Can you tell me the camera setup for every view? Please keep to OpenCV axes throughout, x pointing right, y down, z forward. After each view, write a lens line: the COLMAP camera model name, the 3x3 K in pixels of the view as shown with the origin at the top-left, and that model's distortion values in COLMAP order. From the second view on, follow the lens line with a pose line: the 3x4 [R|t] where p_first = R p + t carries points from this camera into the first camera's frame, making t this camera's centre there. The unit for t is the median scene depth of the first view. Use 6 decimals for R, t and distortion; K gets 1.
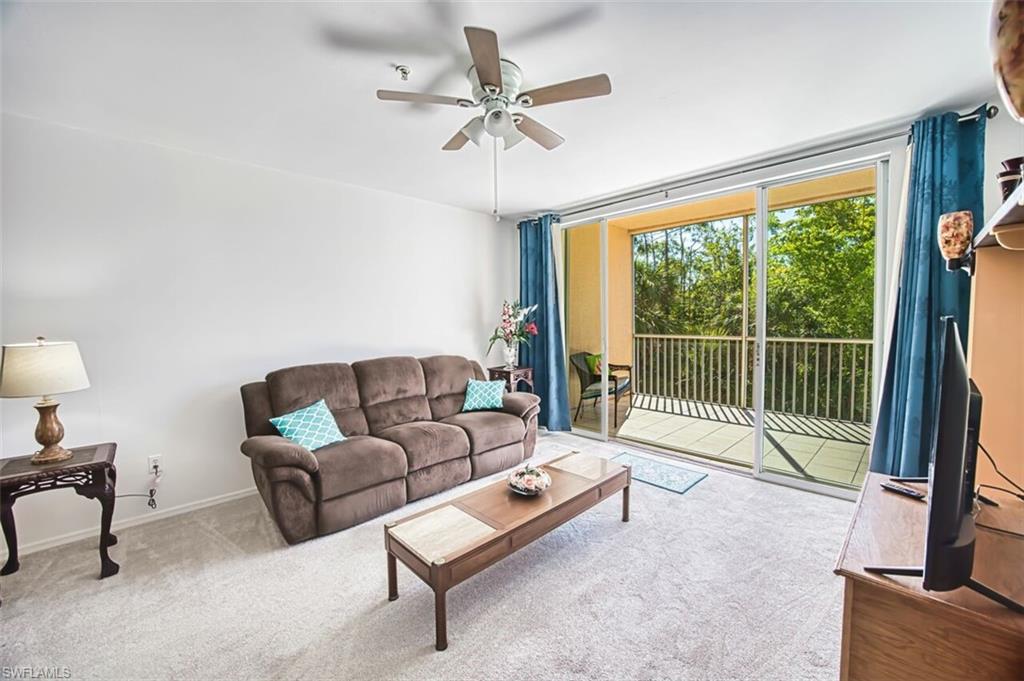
lens RADIAL K [[425.8, 0, 501.9], [0, 425.8, 342.3], [0, 0, 1]] dist [-0.000783, -0.000020]
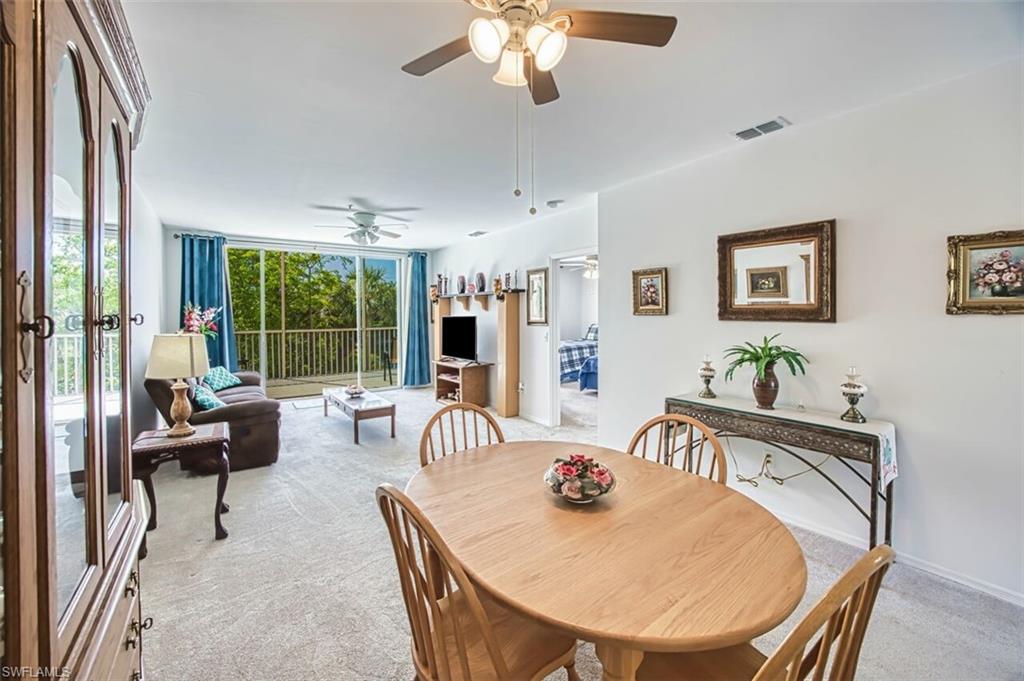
lens RADIAL K [[406.6, 0, 506.5], [0, 406.6, 316.3], [0, 0, 1]] dist [-0.010021, 0.000023]
pose [[0.205676, 0.003054, 0.978615, -0.904831], [0.058977, 0.998139, -0.015510, 0.008866], [-0.976841, 0.060906, 0.205113, -0.080633]]
